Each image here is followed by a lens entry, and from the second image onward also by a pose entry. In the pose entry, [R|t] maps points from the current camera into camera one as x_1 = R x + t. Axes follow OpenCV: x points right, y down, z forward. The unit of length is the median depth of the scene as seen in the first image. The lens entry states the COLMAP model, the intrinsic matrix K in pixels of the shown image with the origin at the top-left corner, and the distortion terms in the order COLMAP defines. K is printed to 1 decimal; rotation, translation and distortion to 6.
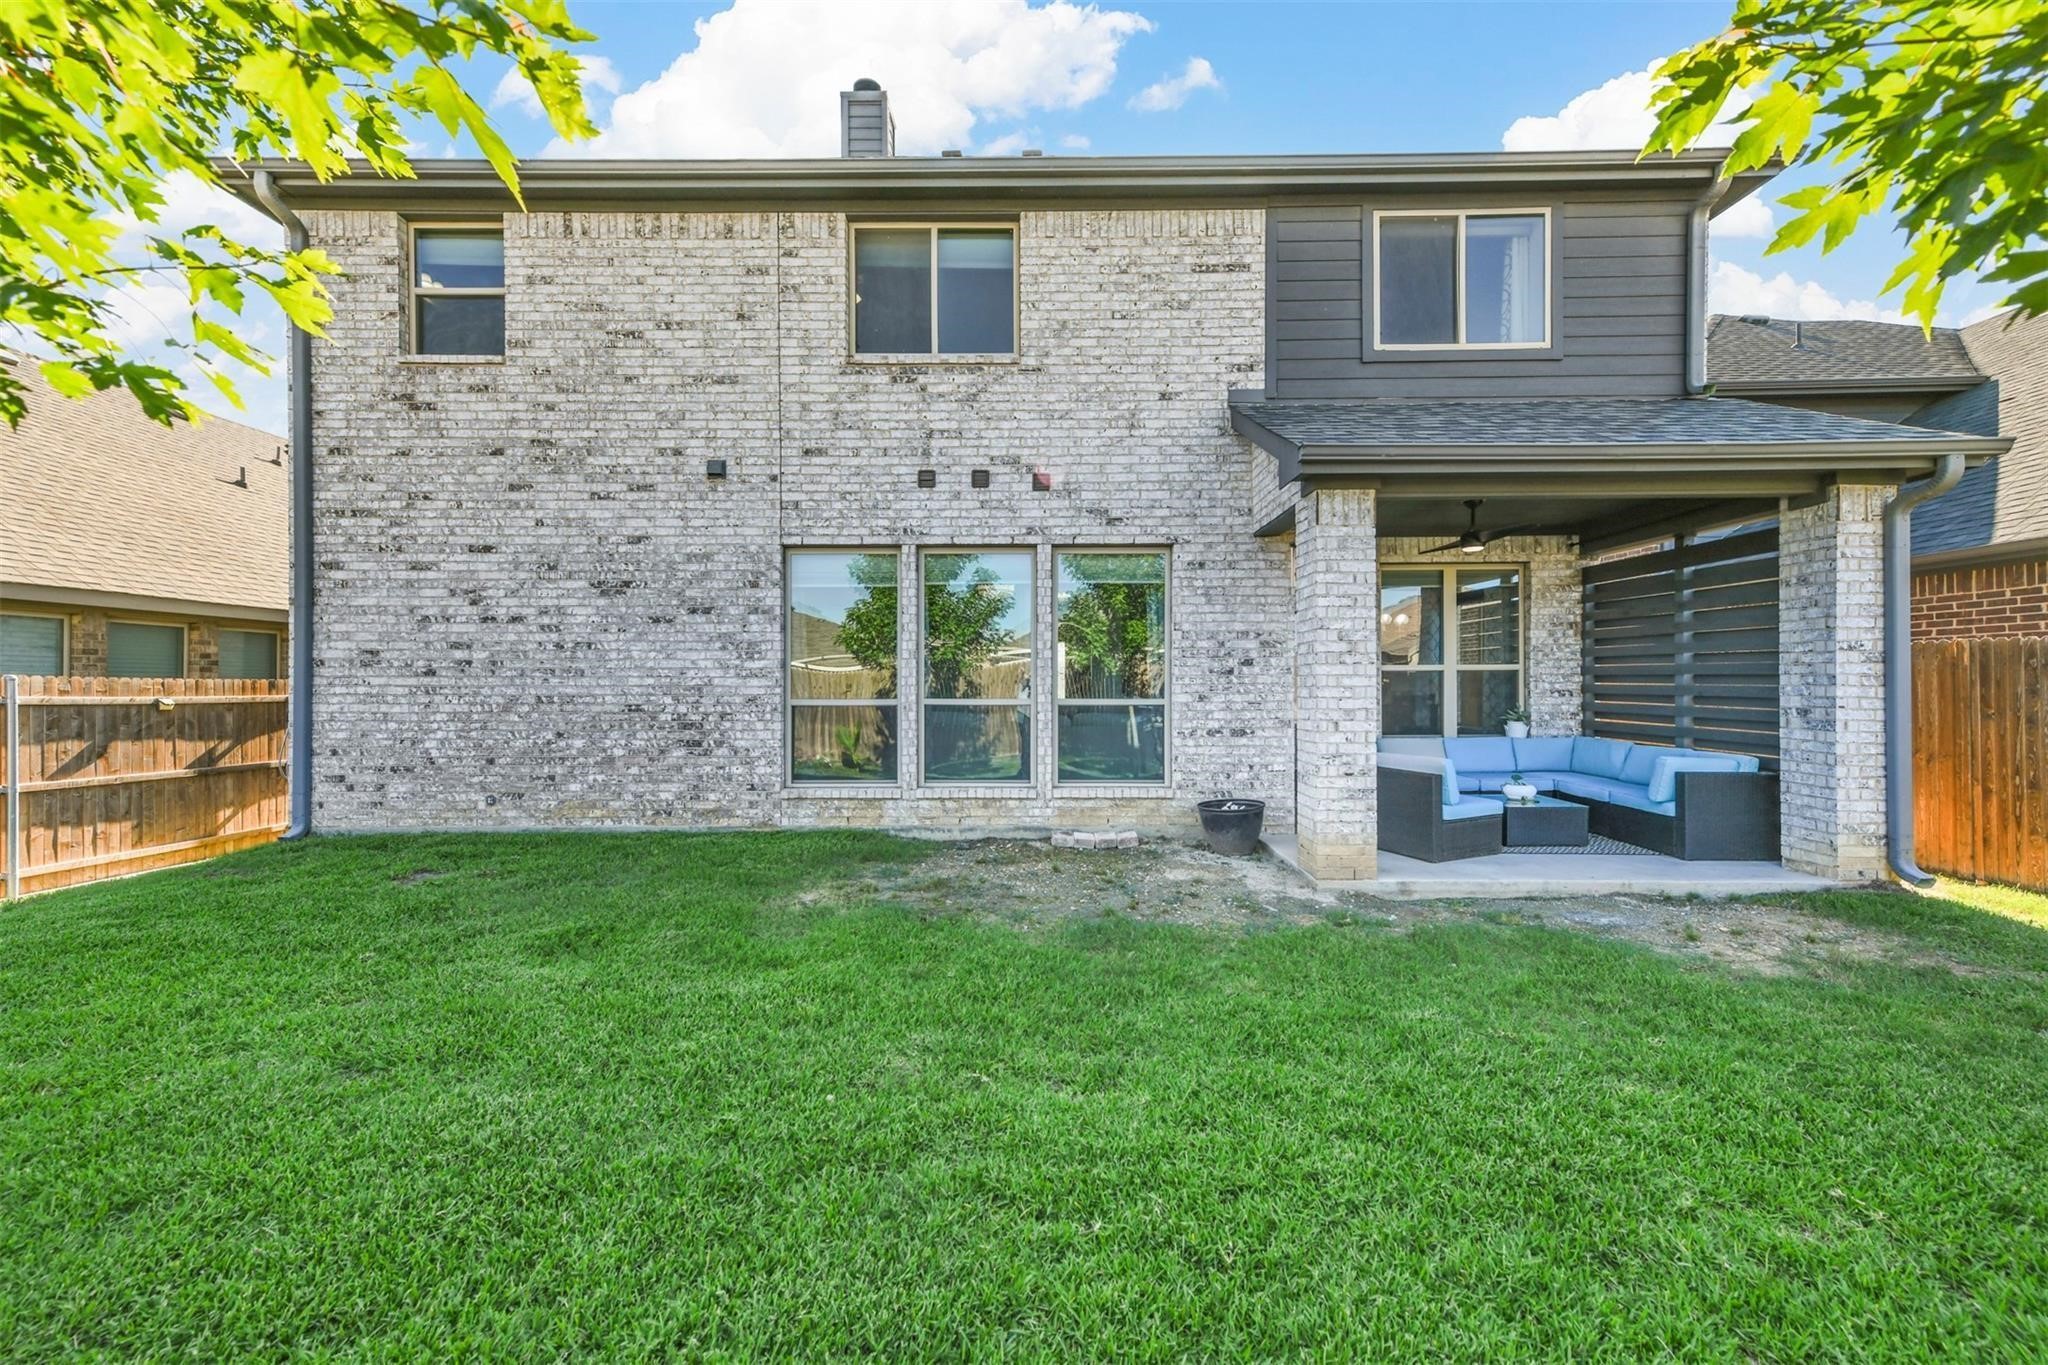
lens RADIAL K [[807.9, 0, 1026.0], [0, 807.9, 683.3], [0, 0, 1]] dist [0.016603, 0.000008]
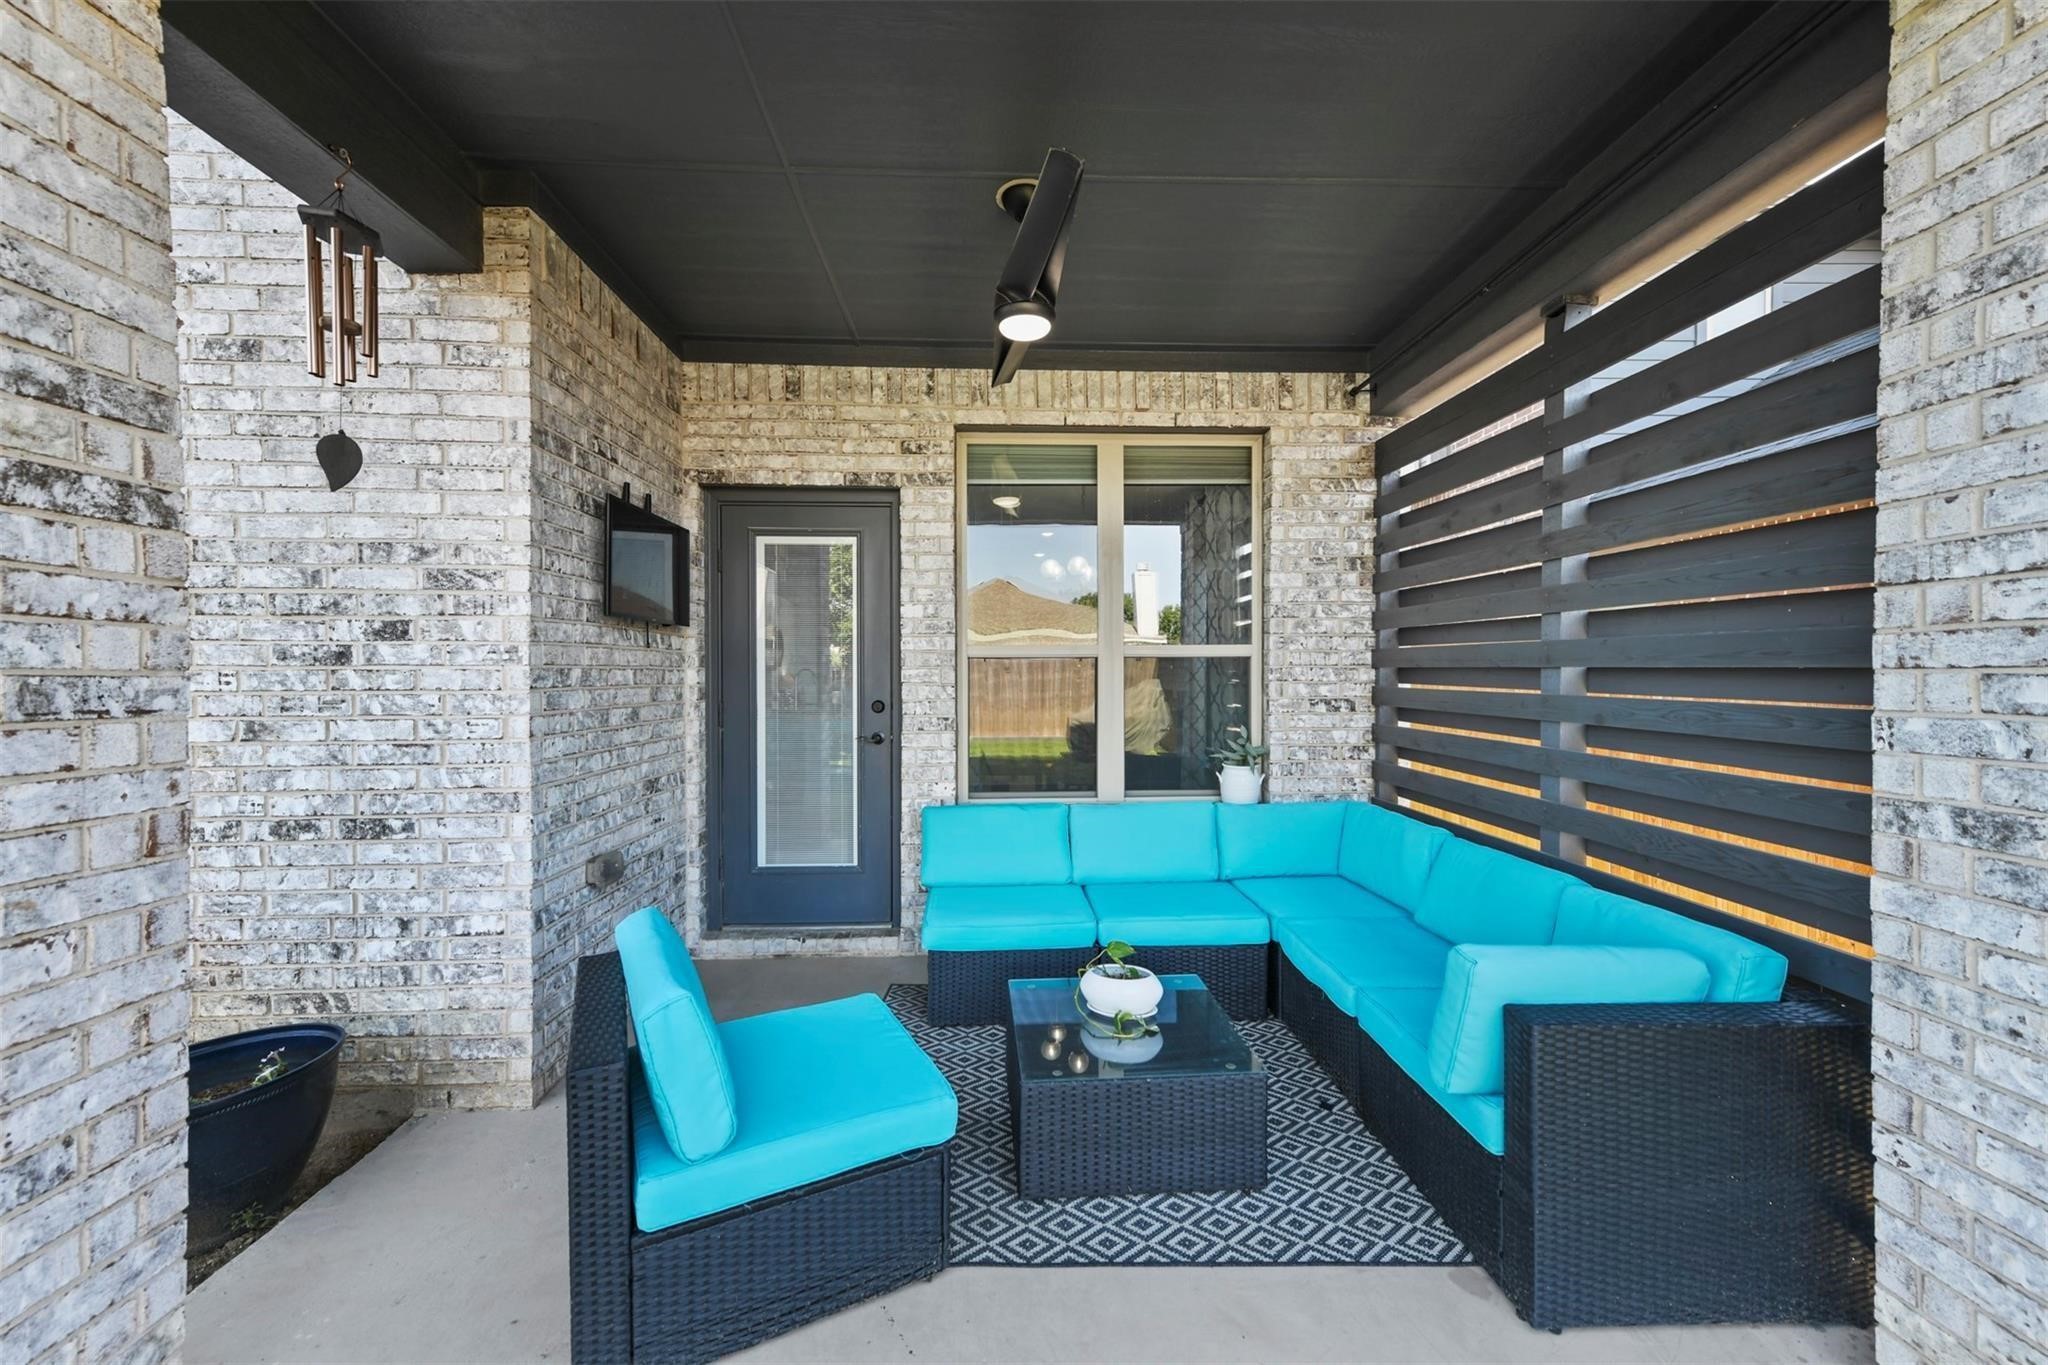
lens RADIAL K [[807.9, 0, 1021.1], [0, 807.9, 684.8], [0, 0, 1]] dist [0.016603, 0.000008]
pose [[0.998741, 0.001095, 0.050153, 0.528583], [-0.001831, 0.999891, 0.014643, -0.007640], [-0.050132, -0.014717, 0.998634, 0.625777]]
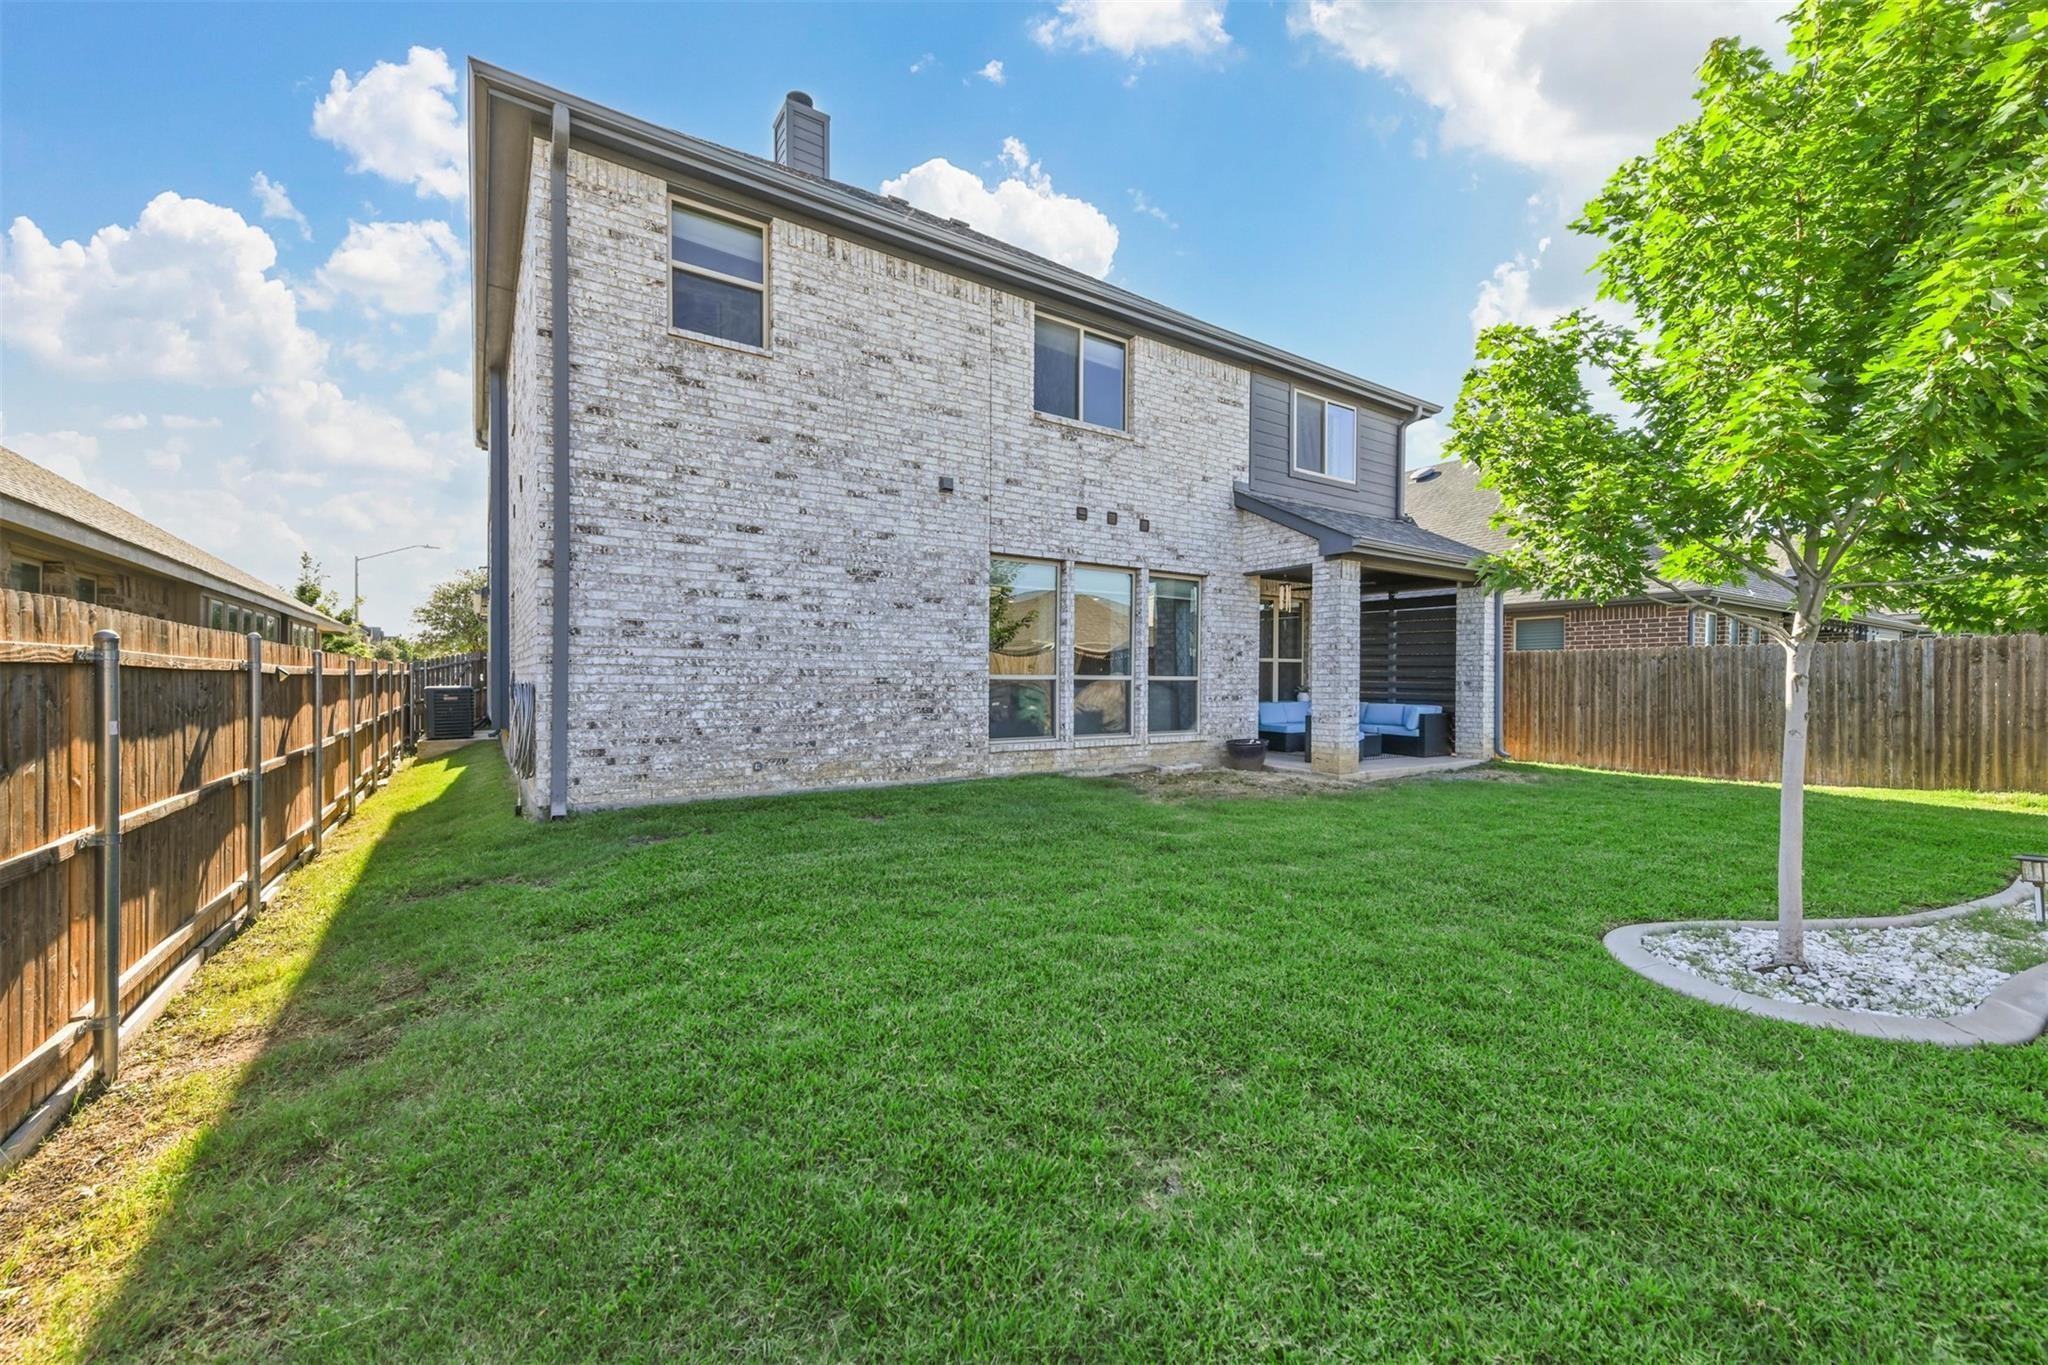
lens RADIAL K [[807.9, 0, 1026.9], [0, 807.9, 682.2], [0, 0, 1]] dist [0.016603, 0.000008]
pose [[0.822784, 0.003894, 0.568340, -0.969880], [-0.009134, 0.999938, 0.006371, 0.023531], [-0.568280, -0.010433, 0.822769, -0.071573]]
